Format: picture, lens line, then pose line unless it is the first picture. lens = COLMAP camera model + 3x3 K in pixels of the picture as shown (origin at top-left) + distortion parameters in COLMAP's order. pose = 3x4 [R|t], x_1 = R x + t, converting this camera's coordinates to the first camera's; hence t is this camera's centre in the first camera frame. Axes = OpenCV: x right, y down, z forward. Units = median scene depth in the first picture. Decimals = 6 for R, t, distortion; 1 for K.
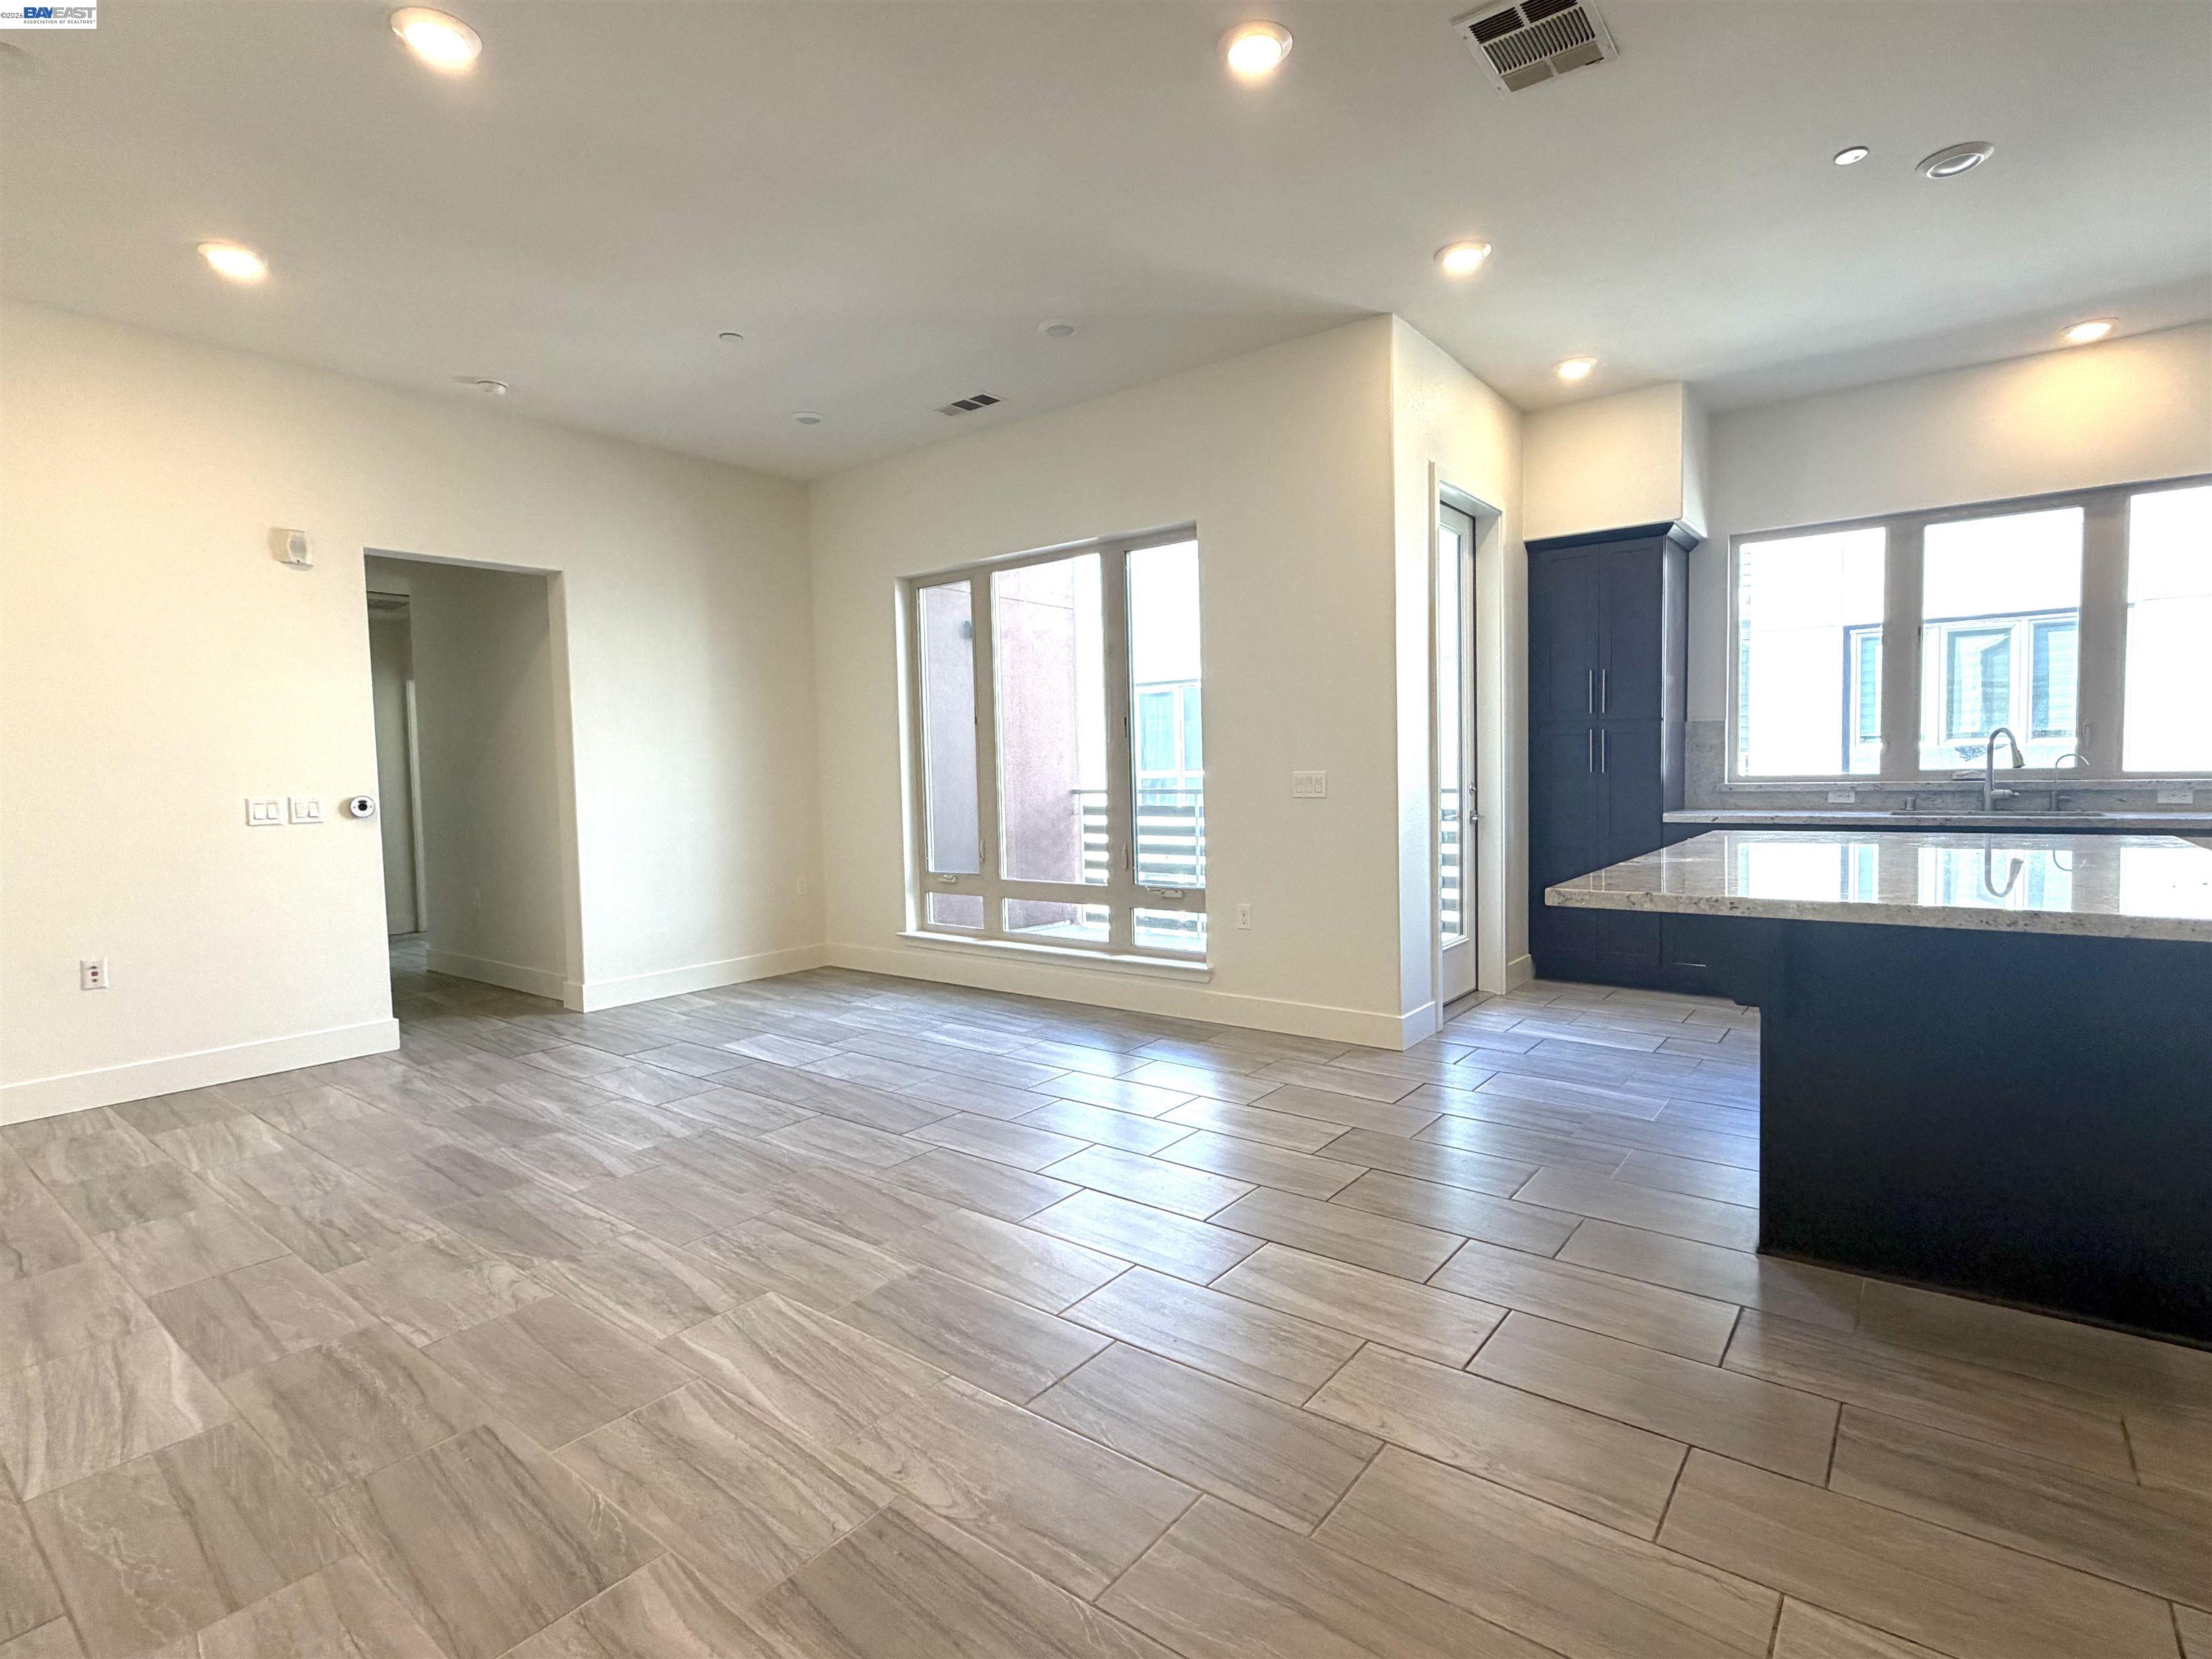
lens RADIAL K [[1083.5, 0, 1108.3], [0, 1083.5, 830.3], [0, 0, 1]] dist [-0.001590, 0.000933]
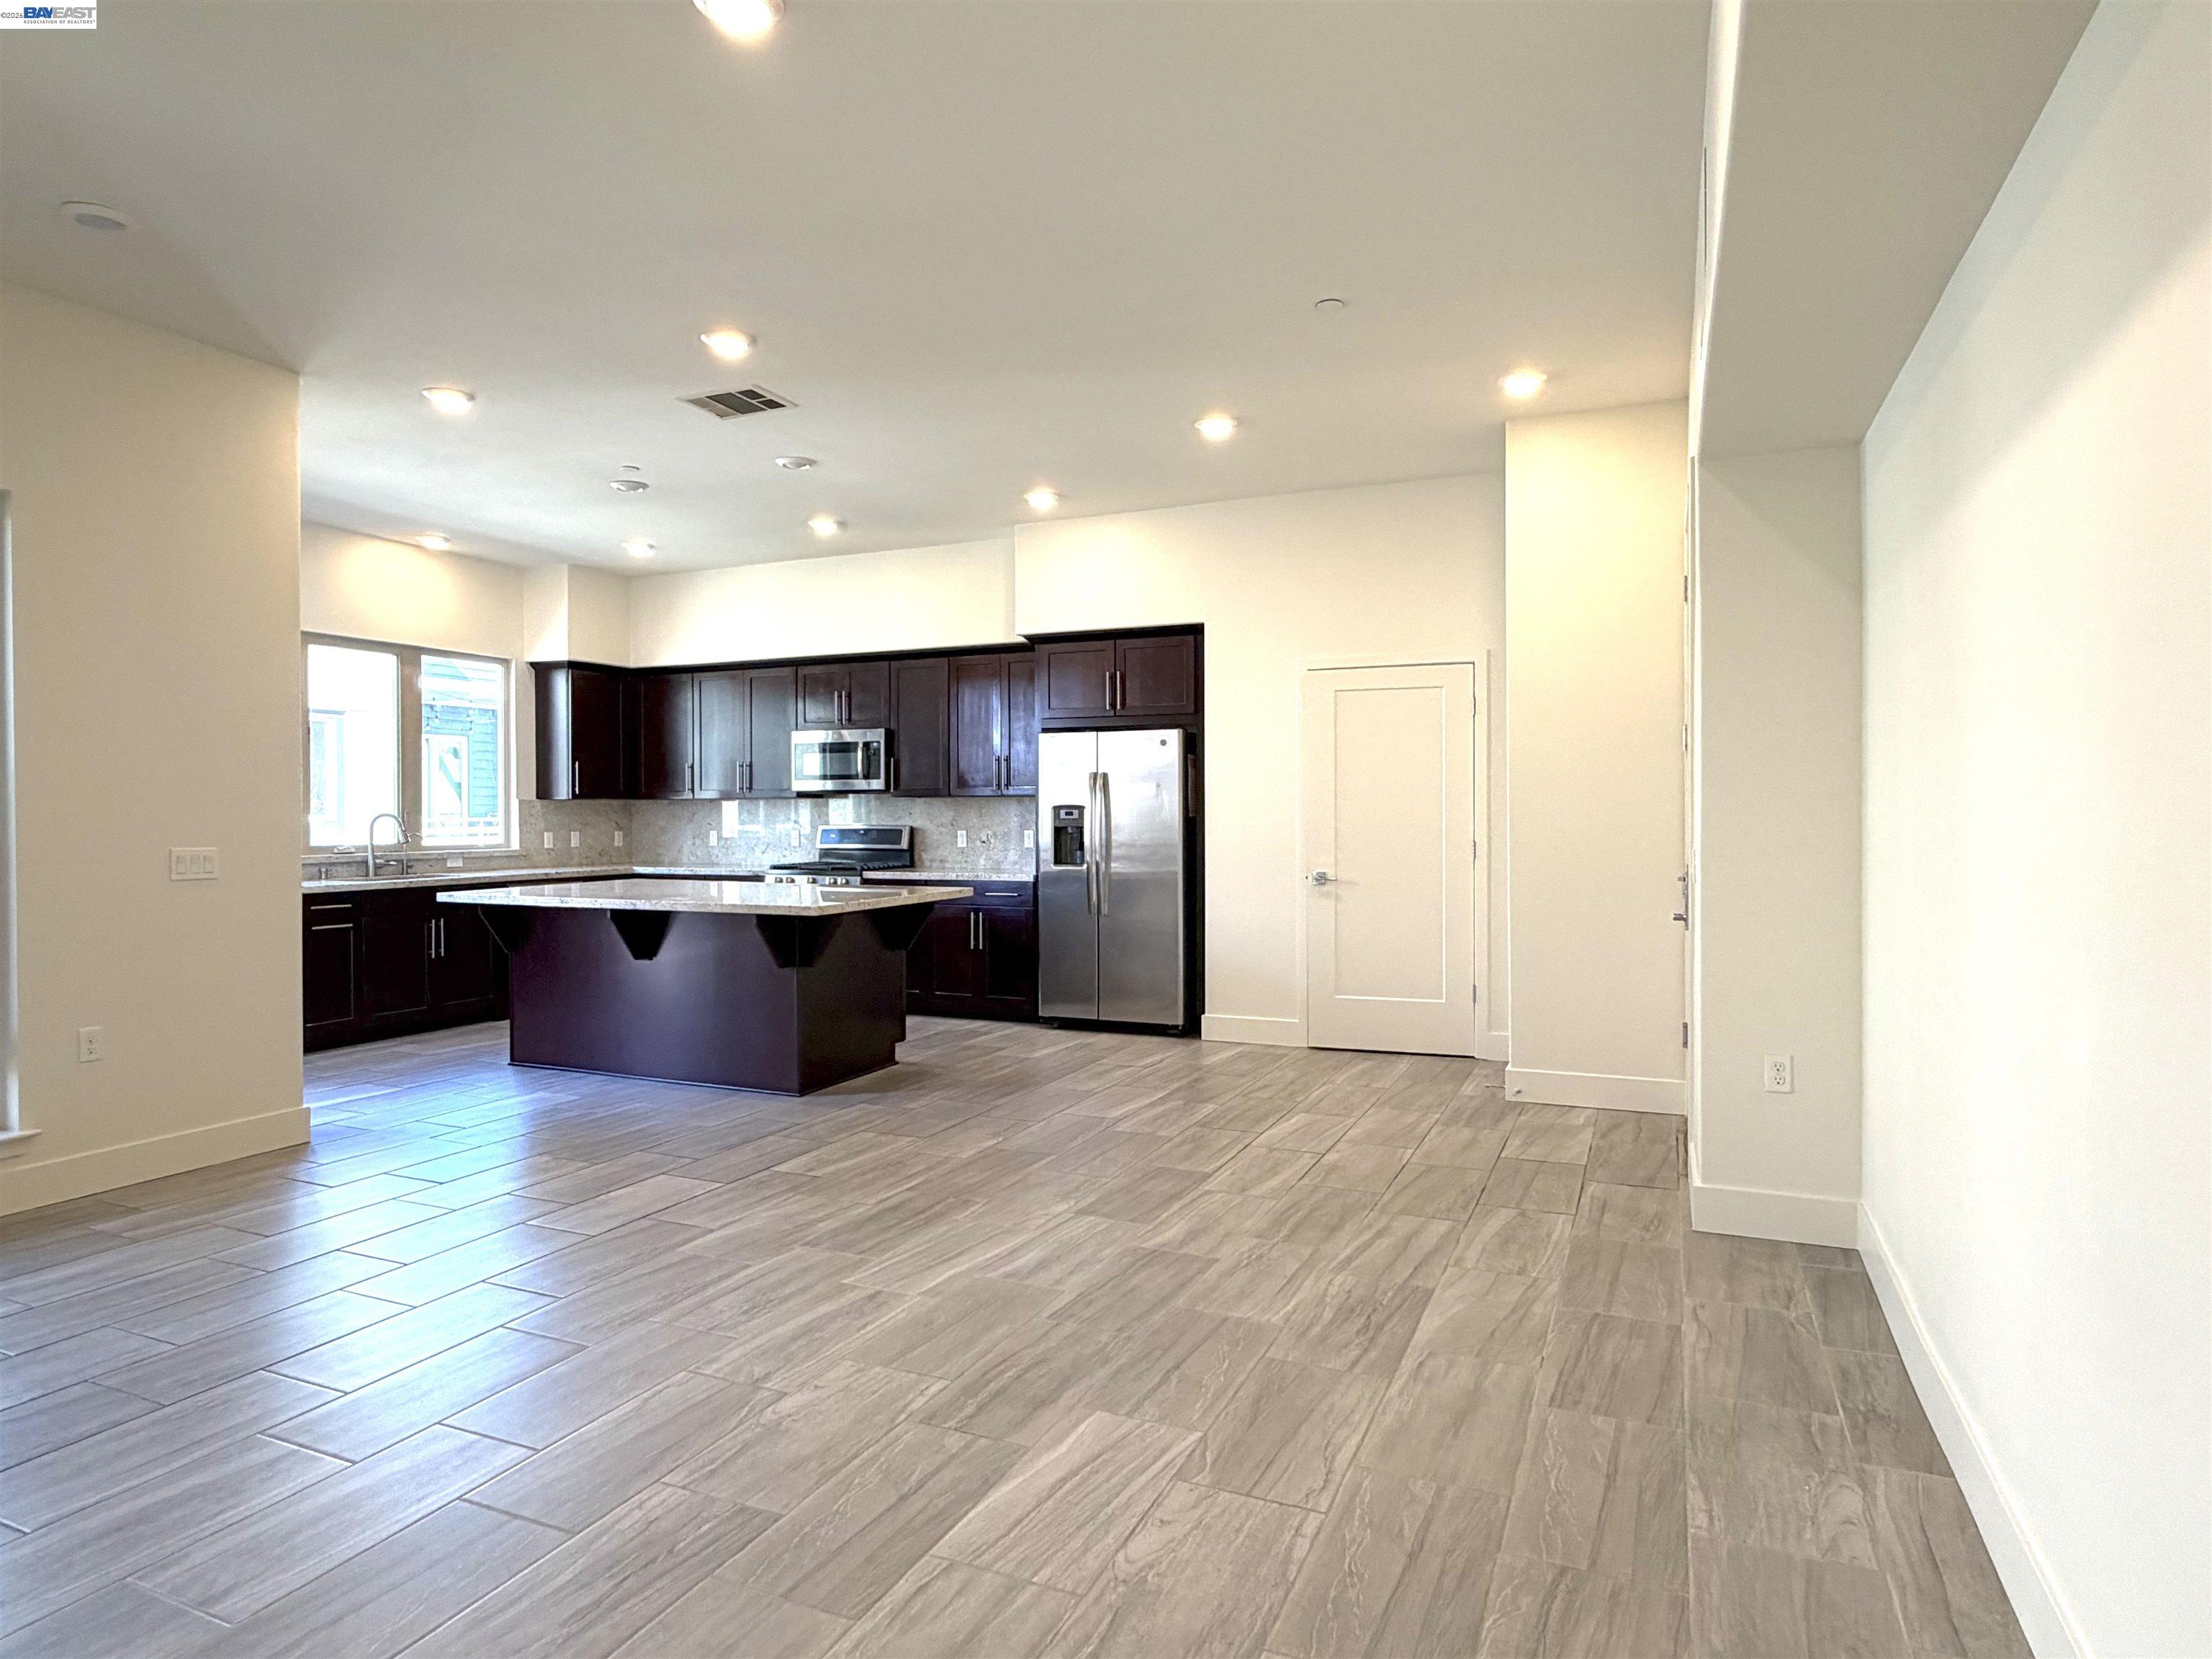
lens RADIAL K [[1261.8, 0, 1106.4], [0, 1261.8, 812.0], [0, 0, 1]] dist [-0.004939, -0.000196]
pose [[-0.238891, 0.023513, 0.970762, -1.415172], [0.065921, 0.997793, -0.007946, -0.041788], [-0.968806, 0.062095, -0.239914, 0.839886]]
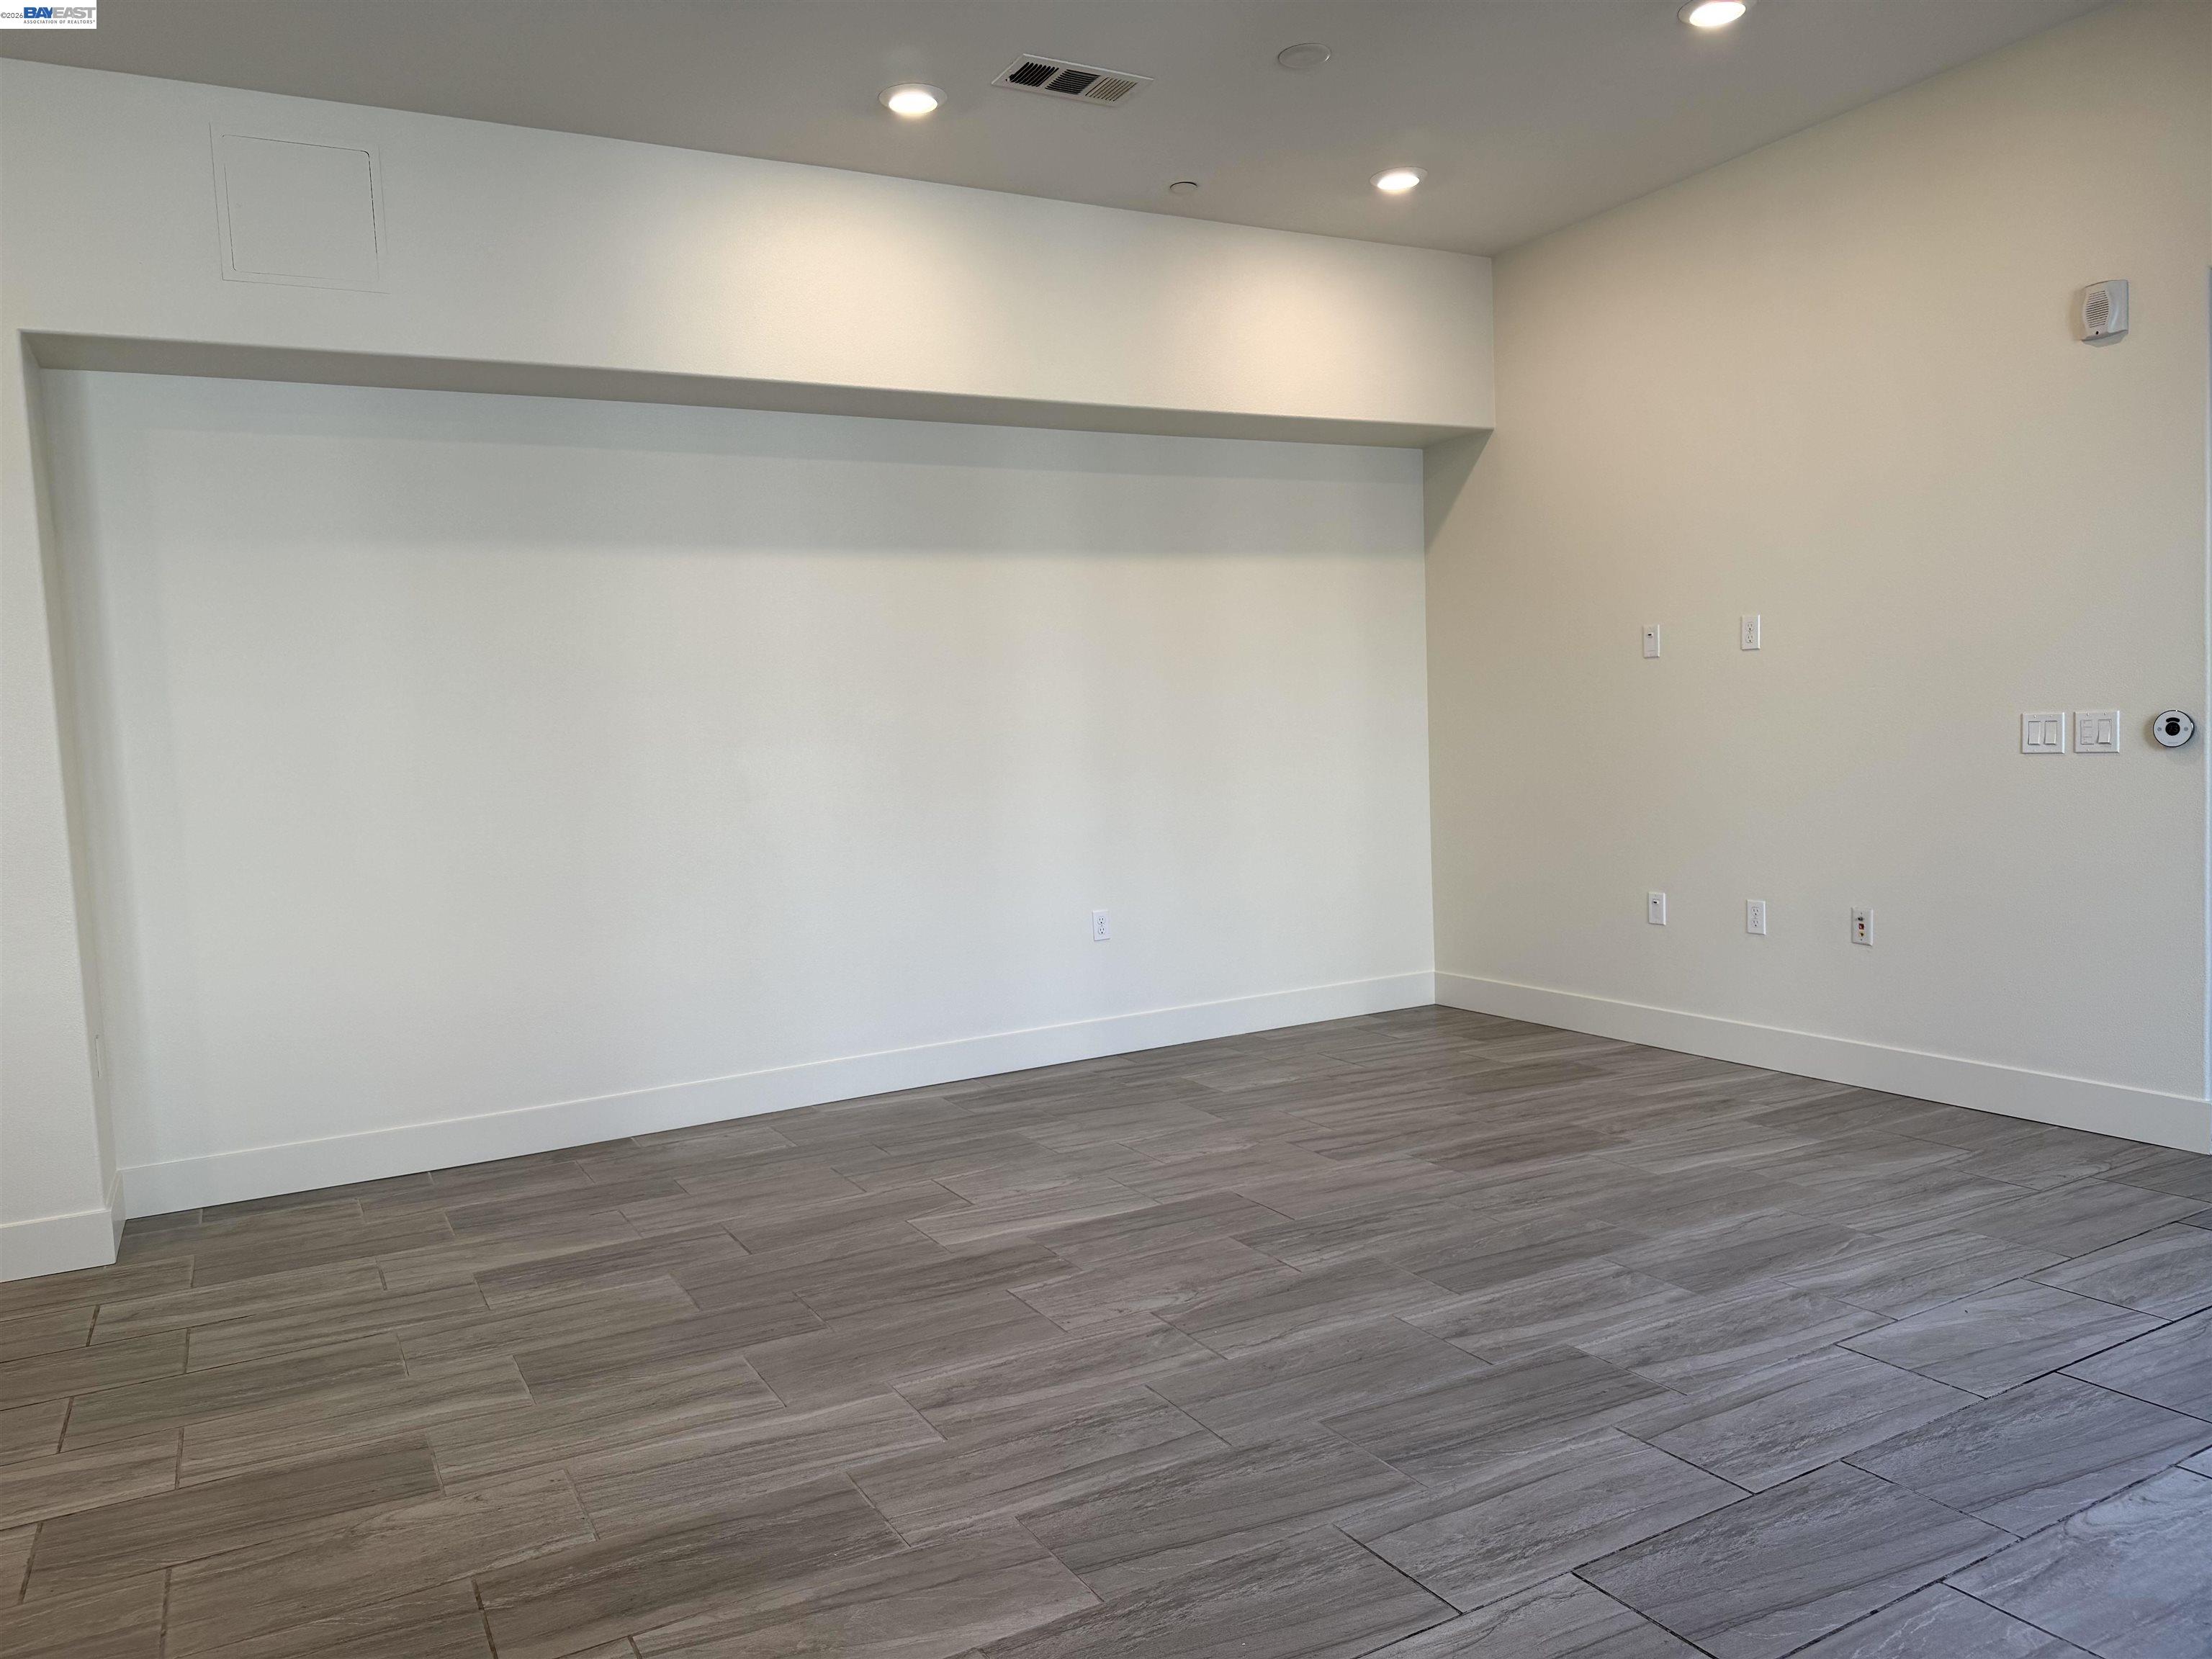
lens RADIAL K [[1544.3, 0, 1104.1], [0, 1544.3, 835.6], [0, 0, 1]] dist [0.027851, -0.028689]
pose [[-0.391322, 0.103932, -0.914366, 0.487567], [0.003182, 0.993749, 0.111593, -0.093637], [0.920248, 0.040759, -0.389207, 1.244171]]
